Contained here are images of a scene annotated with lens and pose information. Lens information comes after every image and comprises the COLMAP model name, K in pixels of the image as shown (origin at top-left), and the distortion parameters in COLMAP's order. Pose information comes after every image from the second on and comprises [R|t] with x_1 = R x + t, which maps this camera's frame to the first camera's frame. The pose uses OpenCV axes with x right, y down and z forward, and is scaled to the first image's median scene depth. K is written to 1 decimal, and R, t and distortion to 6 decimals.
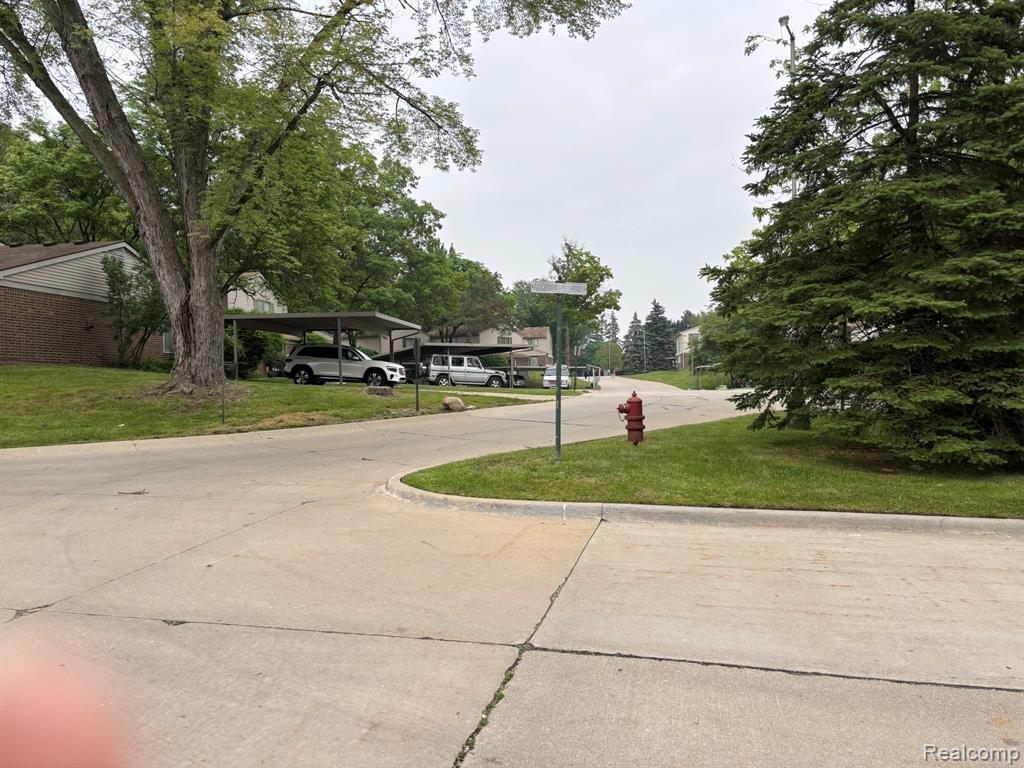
lens RADIAL K [[786.8, 0, 512.0], [0, 786.8, 384.0], [0, 0, 1]] dist [0.122562, -0.000003]
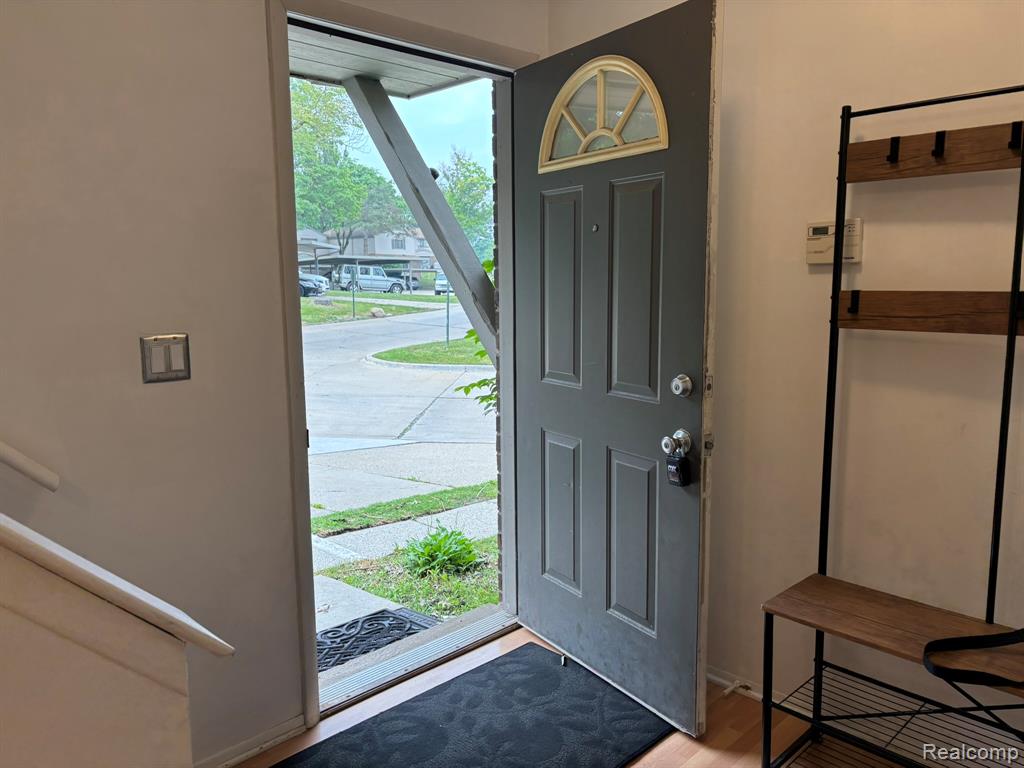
lens RADIAL K [[786.8, 0, 512.0], [0, 786.8, 384.0], [0, 0, 1]] dist [0.122562, -0.000003]
pose [[0.990368, -0.004993, 0.138367, -0.014337], [-0.013392, 0.991210, 0.131620, -0.019671], [-0.137808, -0.132206, 0.981596, -0.252625]]
